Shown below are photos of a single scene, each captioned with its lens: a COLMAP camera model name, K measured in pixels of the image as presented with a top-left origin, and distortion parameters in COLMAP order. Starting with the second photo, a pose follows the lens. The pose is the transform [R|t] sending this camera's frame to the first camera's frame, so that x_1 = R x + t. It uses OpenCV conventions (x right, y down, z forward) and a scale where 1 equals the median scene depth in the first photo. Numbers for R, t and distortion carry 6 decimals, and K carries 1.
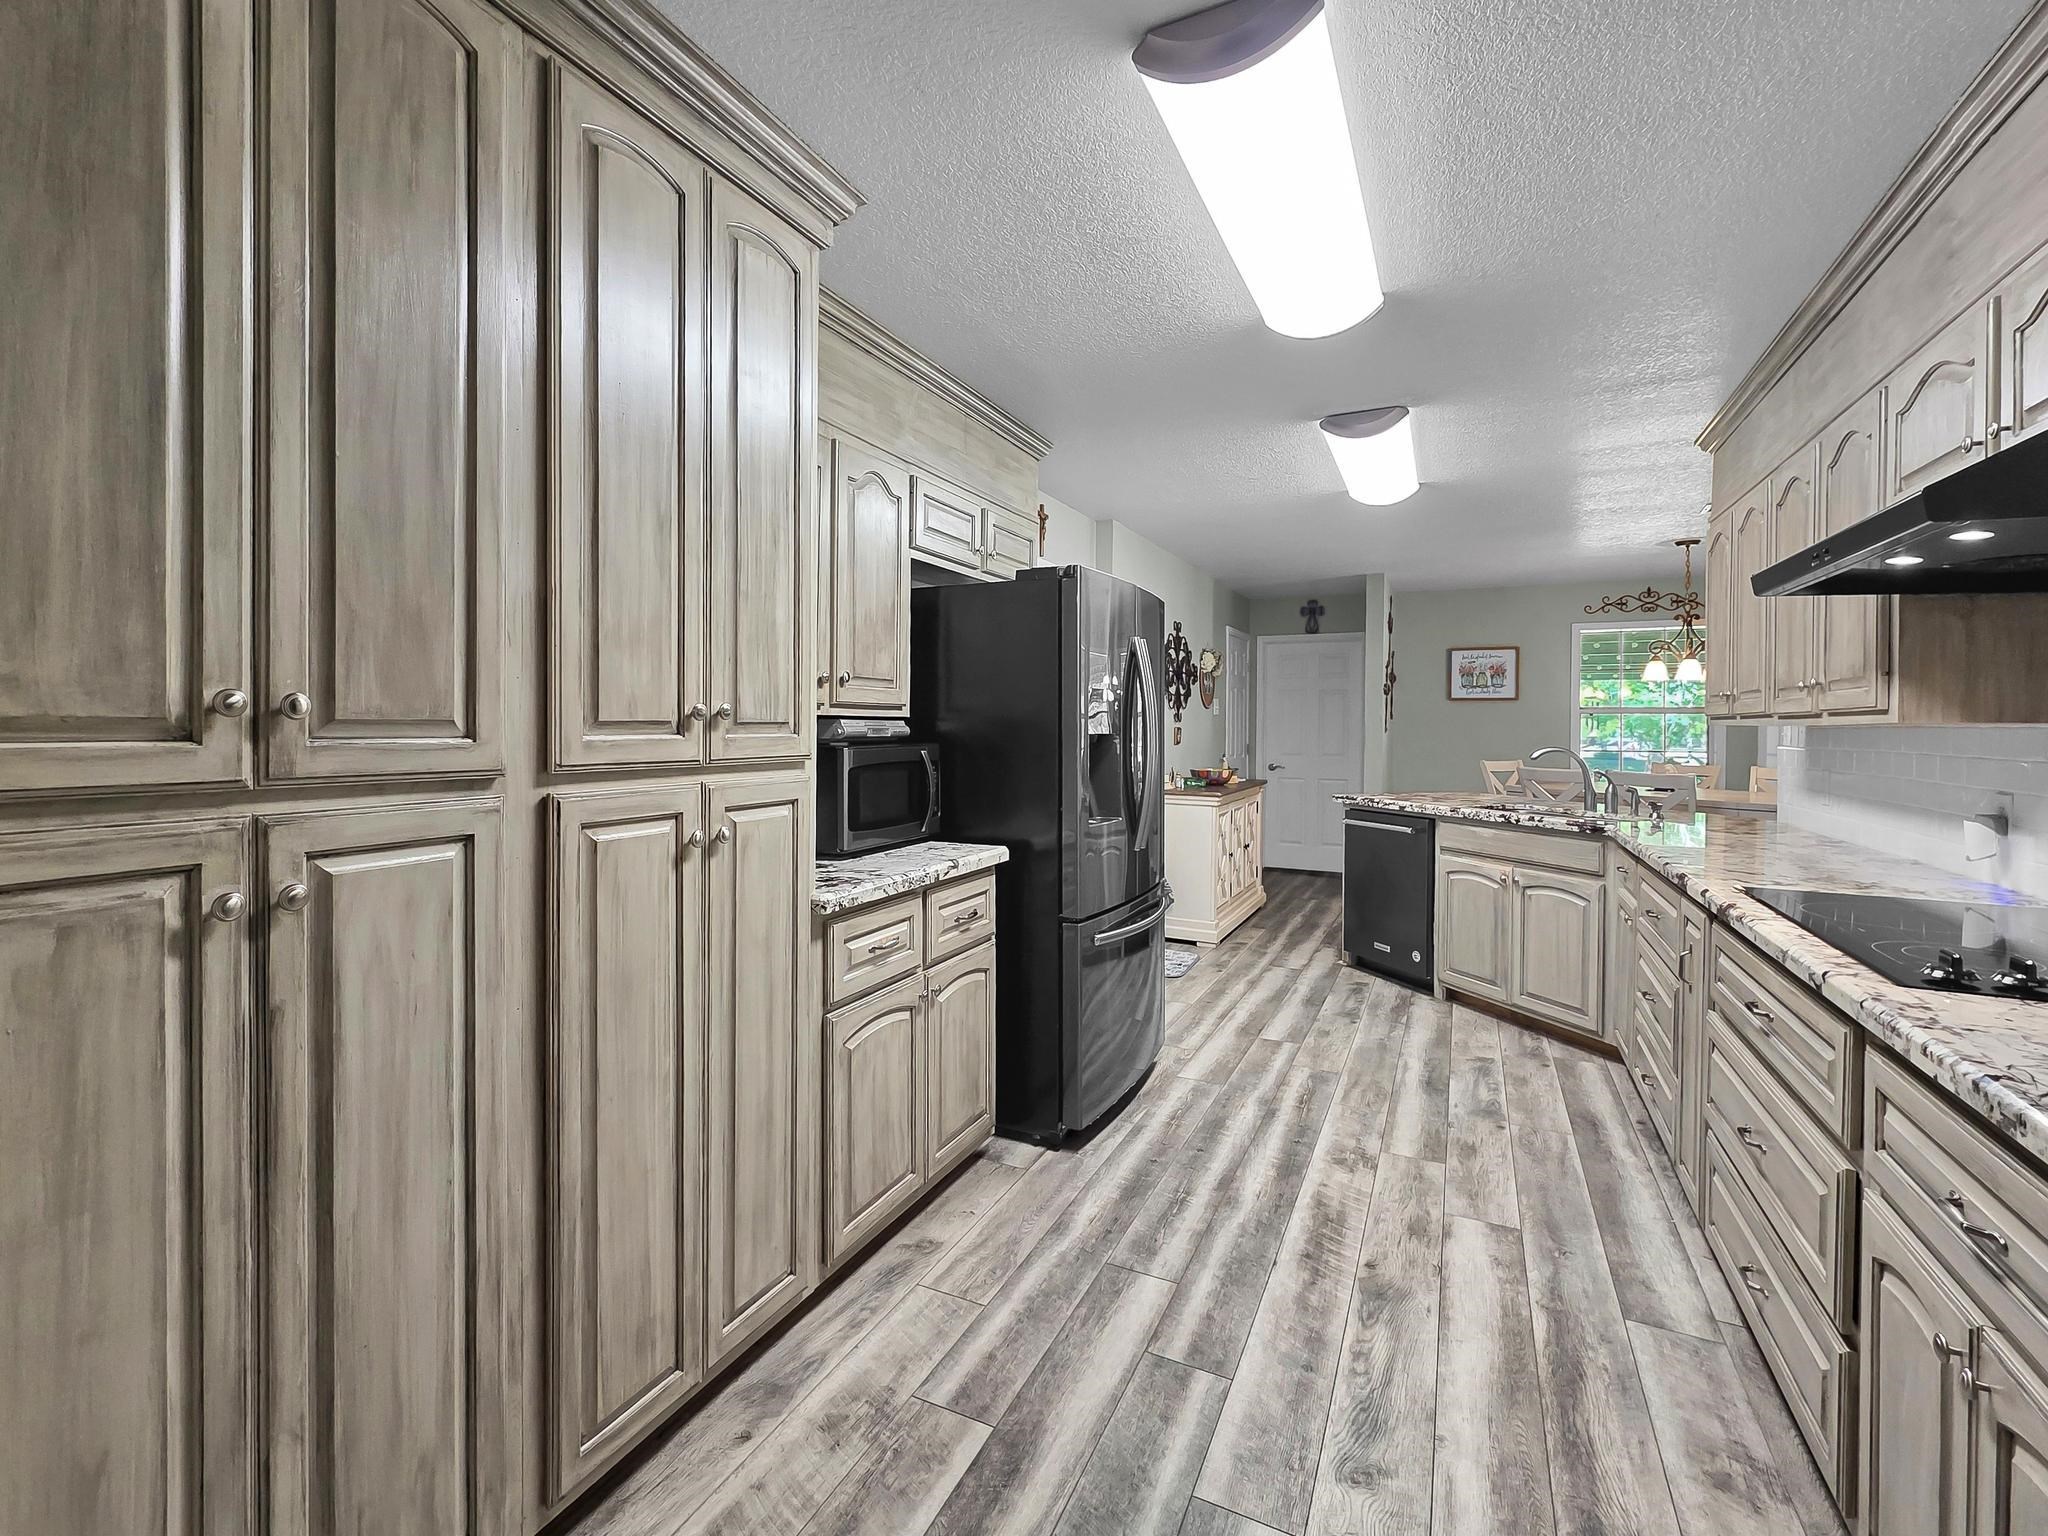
lens RADIAL K [[872.8, 0, 1022.9], [0, 872.8, 721.0], [0, 0, 1]] dist [-0.000283, 0.000431]
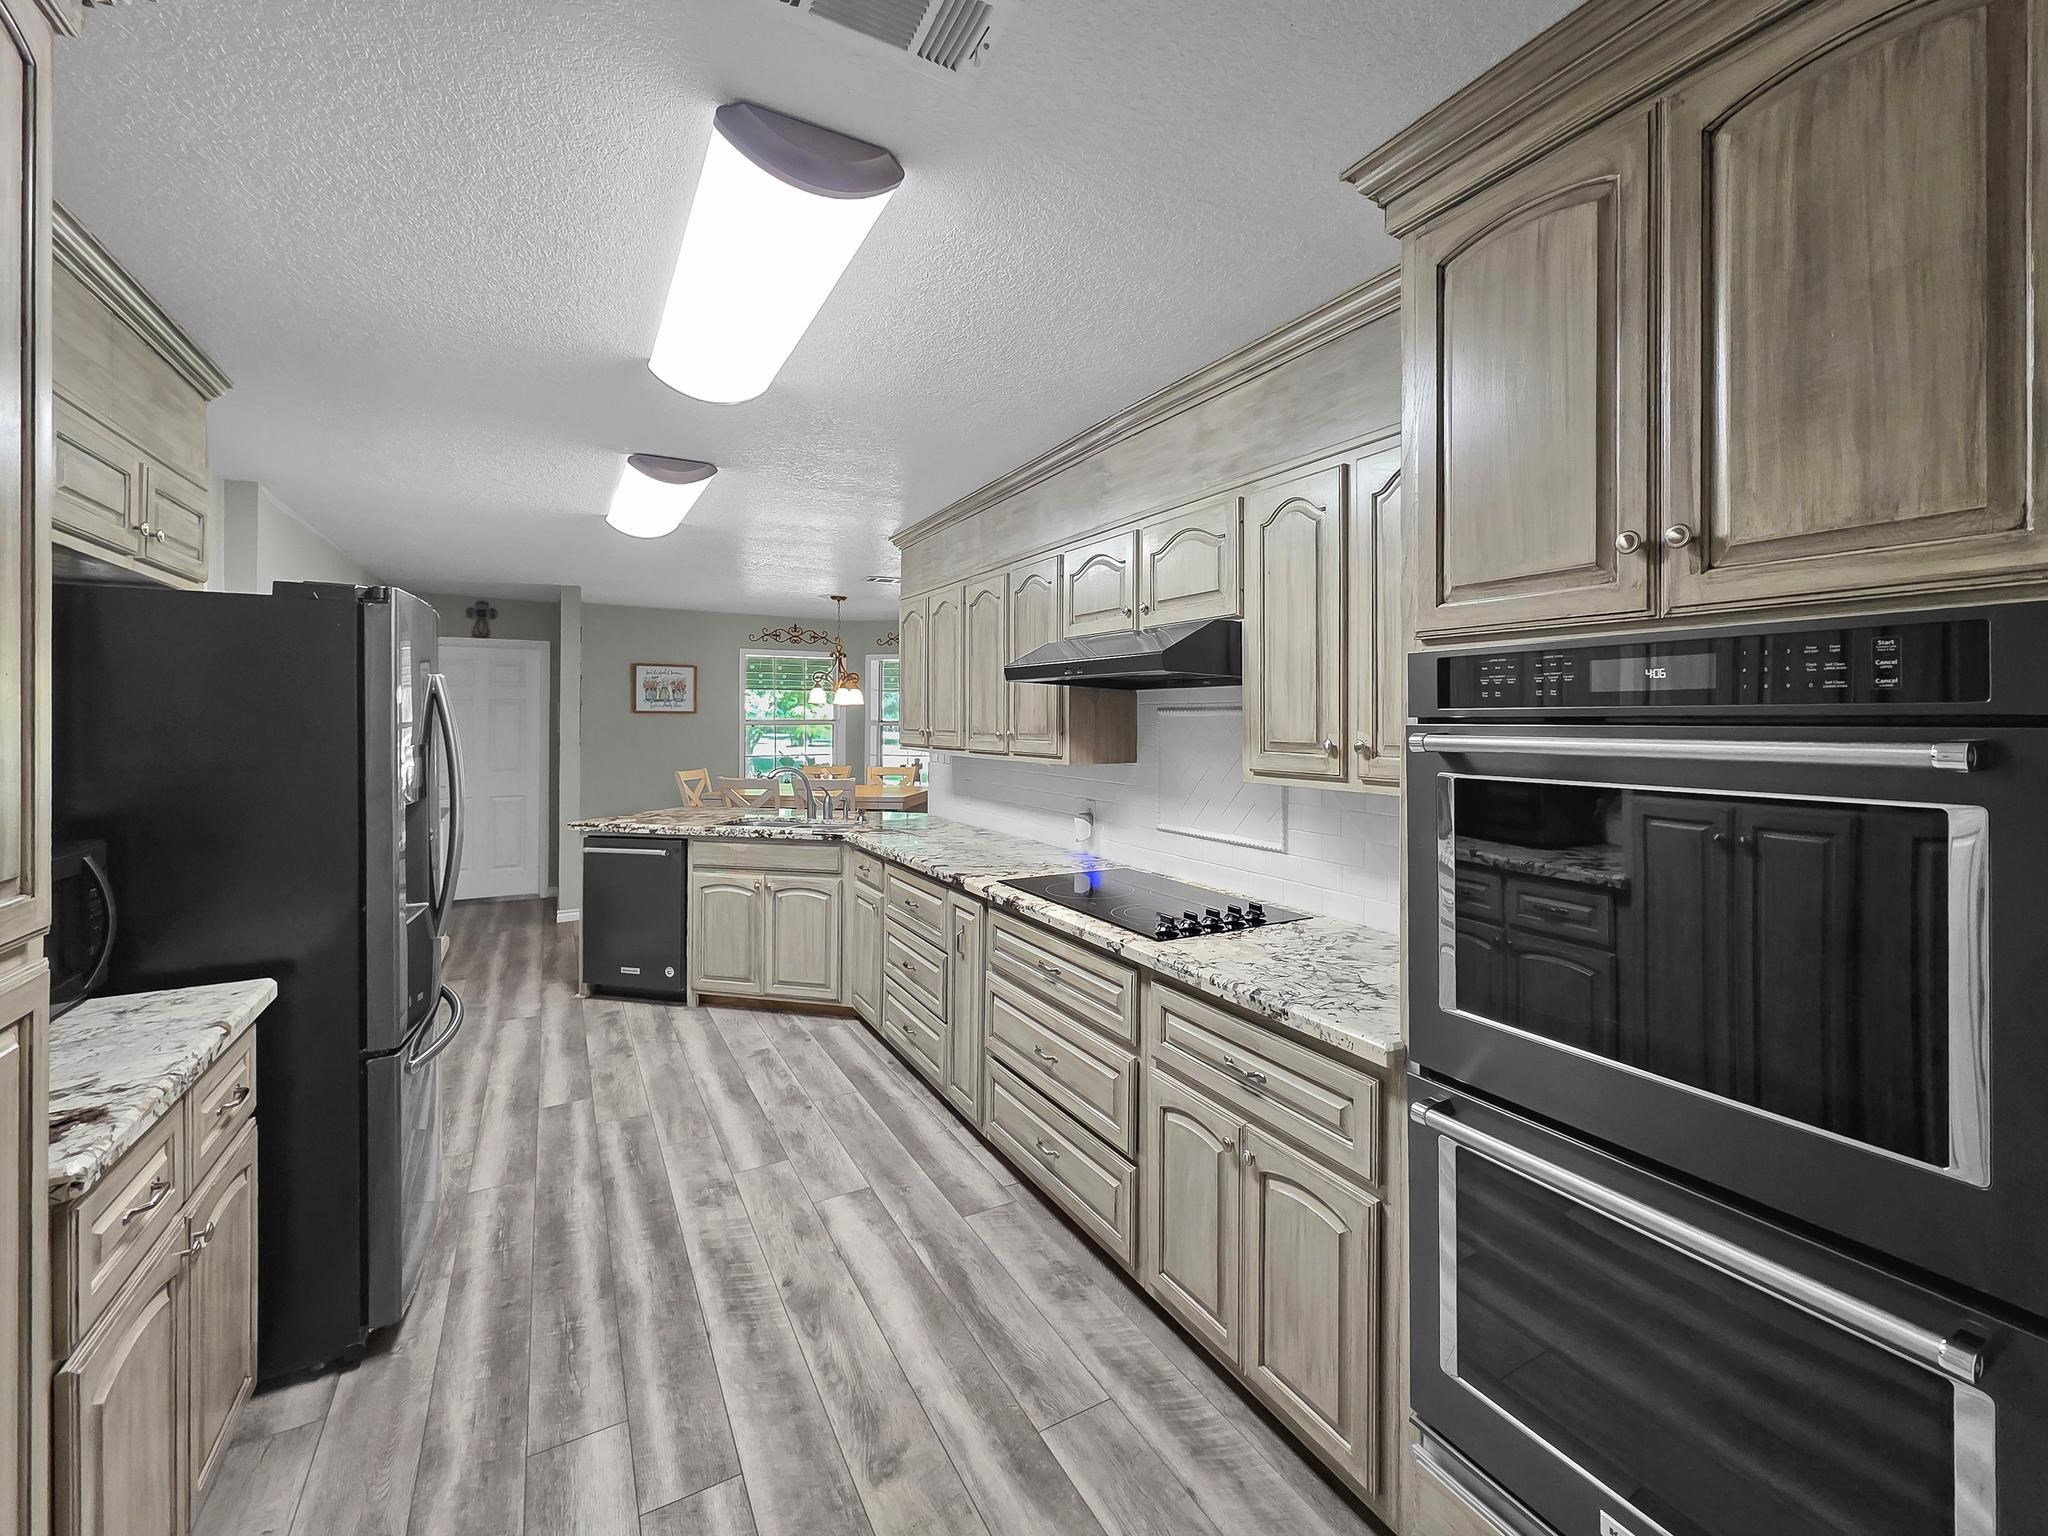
lens RADIAL K [[853.1, 0, 1003.3], [0, 853.1, 709.2], [0, 0, 1]] dist [0.000667, 0.000813]
pose [[0.578417, -0.002957, 0.815736, -0.248346], [0.005082, 0.999987, 0.000021, -0.071458], [-0.815726, 0.004134, 0.578424, 0.130113]]
